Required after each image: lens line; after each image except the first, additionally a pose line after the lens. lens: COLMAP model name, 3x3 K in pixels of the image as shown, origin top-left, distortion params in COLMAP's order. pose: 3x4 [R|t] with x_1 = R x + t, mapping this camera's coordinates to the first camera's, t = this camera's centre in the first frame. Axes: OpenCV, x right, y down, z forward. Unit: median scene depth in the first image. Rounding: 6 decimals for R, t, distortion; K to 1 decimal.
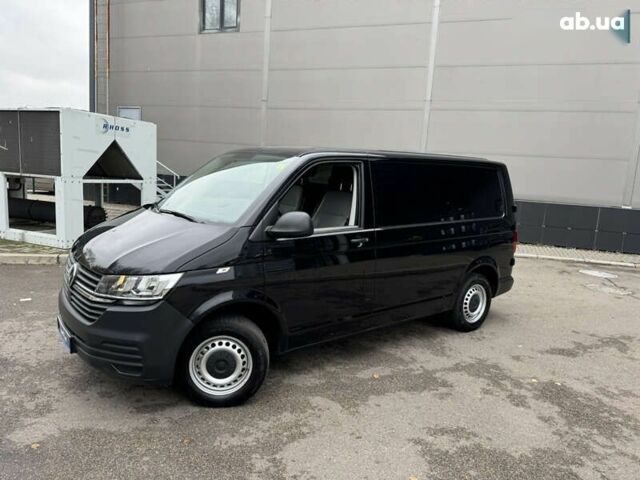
lens RADIAL K [[454.6, 0, 320.0], [0, 454.6, 240.0], [0, 0, 1]] dist [0.024652, -0.028863]
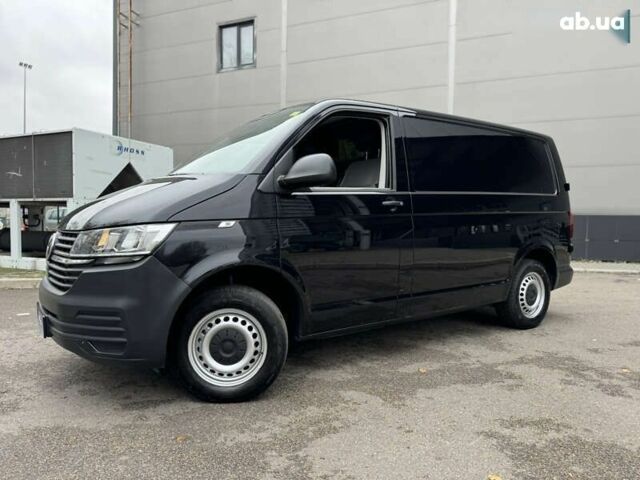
lens RADIAL K [[454.6, 0, 320.0], [0, 454.6, 240.0], [0, 0, 1]] dist [0.024652, -0.028863]
pose [[0.997688, -0.045552, -0.050436, -0.007333], [0.039809, 0.993186, -0.109526, 0.165414], [0.055082, 0.107265, 0.992703, 0.181526]]
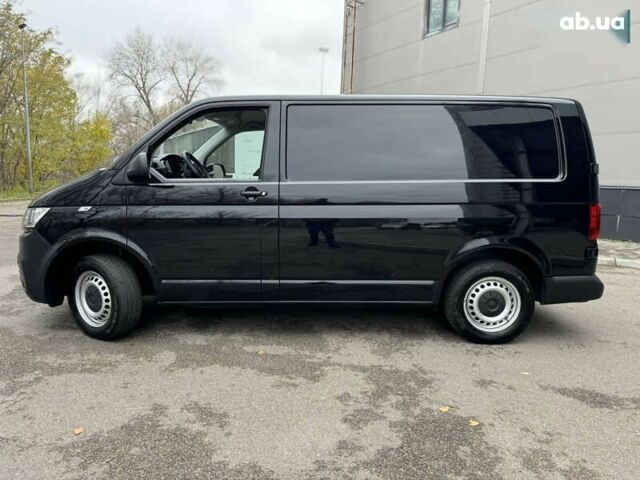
lens RADIAL K [[449.3, 0, 318.9], [0, 449.3, 242.1], [0, 0, 1]] dist [0.056757, -0.068339]
pose [[0.791558, 0.047478, -0.609247, 0.781544], [-0.071883, 0.997290, -0.015675, 0.107166], [0.606852, 0.056202, 0.792826, 0.415677]]
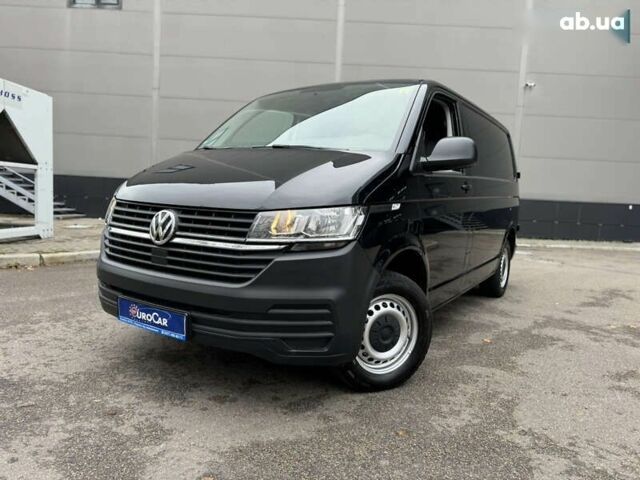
lens RADIAL K [[452.7, 0, 320.6], [0, 452.7, 238.0], [0, 0, 1]] dist [0.051007, -0.064815]
pose [[0.943538, -0.042606, 0.328512, -0.511513], [0.055414, 0.998021, -0.029723, 0.118088], [-0.326596, 0.046249, 0.944032, 0.276868]]
